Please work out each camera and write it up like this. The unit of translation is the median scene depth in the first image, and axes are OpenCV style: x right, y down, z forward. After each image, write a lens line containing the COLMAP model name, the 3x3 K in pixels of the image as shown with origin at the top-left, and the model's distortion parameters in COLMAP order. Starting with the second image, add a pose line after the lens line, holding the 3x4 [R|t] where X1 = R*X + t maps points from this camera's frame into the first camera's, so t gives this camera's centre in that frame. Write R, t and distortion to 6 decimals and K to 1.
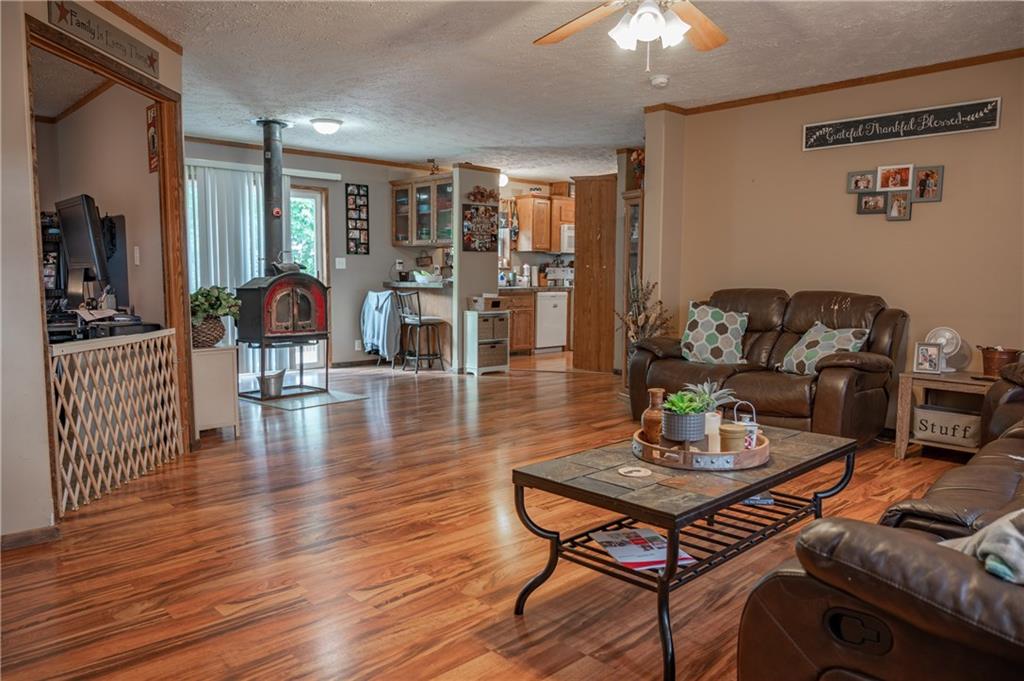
lens RADIAL K [[704.8, 0, 500.5], [0, 704.8, 341.5], [0, 0, 1]] dist [-0.005983, 0.001386]
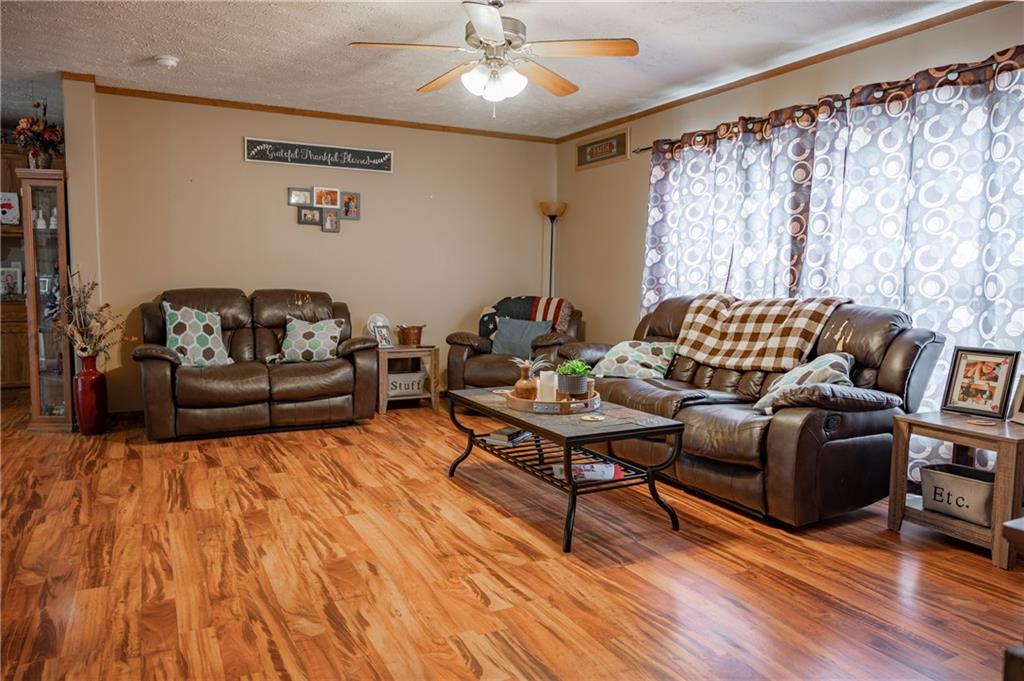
lens RADIAL K [[704.8, 0, 500.5], [0, 704.8, 341.5], [0, 0, 1]] dist [-0.005983, 0.001386]
pose [[0.292495, -0.091081, 0.951920, -0.580847], [0.082965, 0.994117, 0.069626, -0.040973], [-0.952661, 0.058611, 0.298330, 0.356475]]
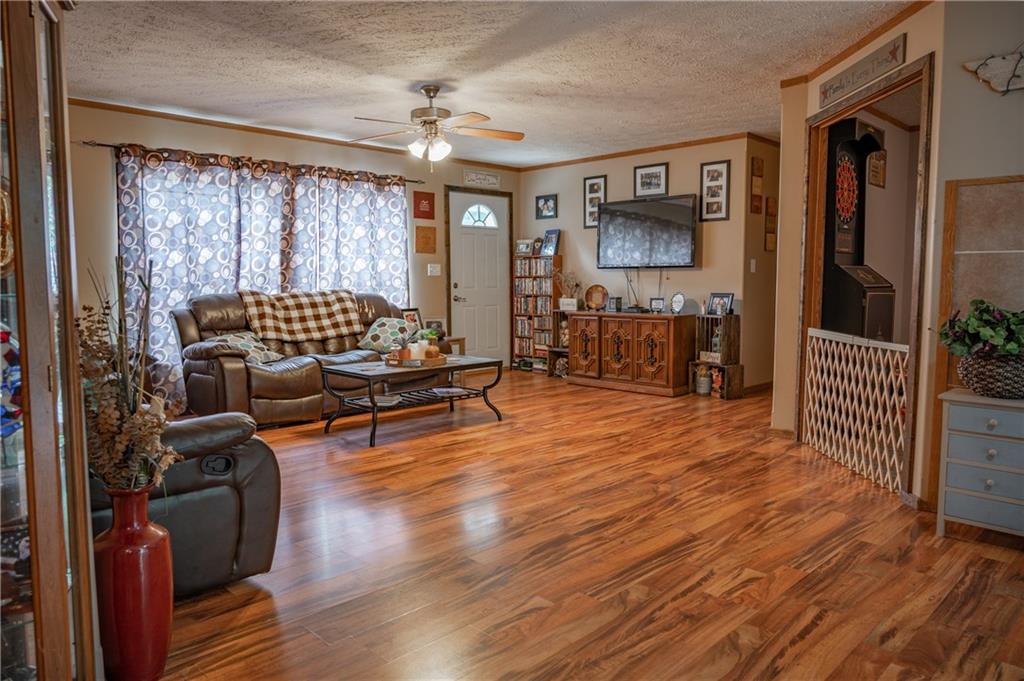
lens RADIAL K [[716.8, 0, 512.0], [0, 716.8, 340.5], [0, 0, 1]] dist [-0.001937, 0.000178]
pose [[-0.999454, -0.000028, -0.033040, 0.034795], [-0.005933, 0.983901, 0.178616, -0.161001], [0.032503, 0.178715, -0.983364, 1.681609]]
